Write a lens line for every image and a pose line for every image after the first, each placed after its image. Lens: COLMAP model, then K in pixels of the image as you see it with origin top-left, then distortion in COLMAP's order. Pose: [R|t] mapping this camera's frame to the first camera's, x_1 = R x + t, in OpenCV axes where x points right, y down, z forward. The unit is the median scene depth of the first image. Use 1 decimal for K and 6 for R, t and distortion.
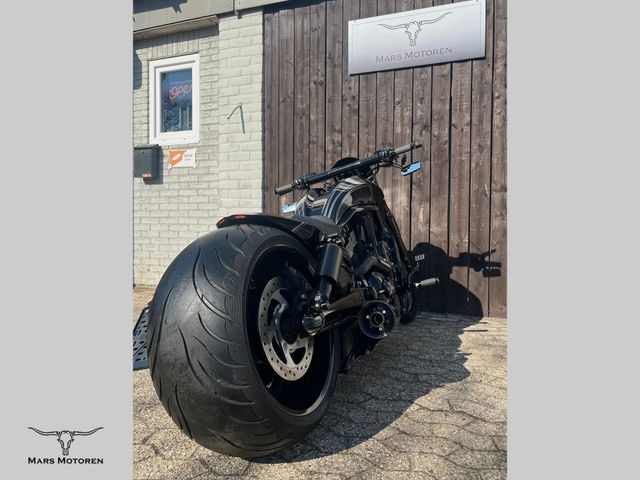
lens RADIAL K [[455.9, 0, 321.0], [0, 455.9, 239.4], [0, 0, 1]] dist [0.018377, -0.013096]
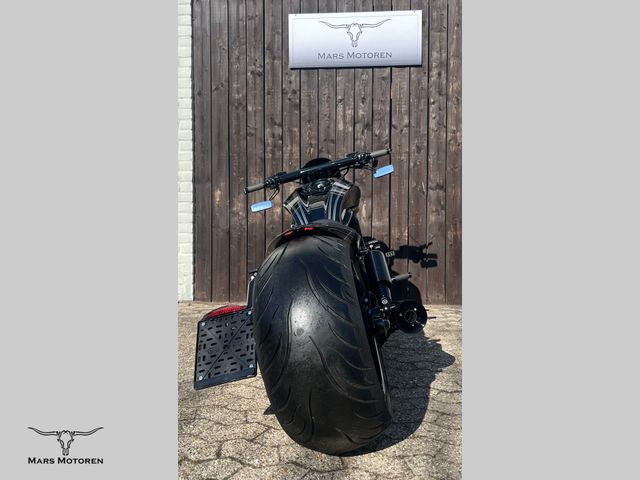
lens RADIAL K [[489.9, 0, 319.6], [0, 489.9, 226.2], [0, 0, 1]] dist [0.028914, -0.037422]
pose [[0.954628, -0.015079, 0.297418, -0.464475], [0.013597, 0.999883, 0.007053, -0.059296], [-0.297489, -0.002689, 0.954721, -0.082701]]
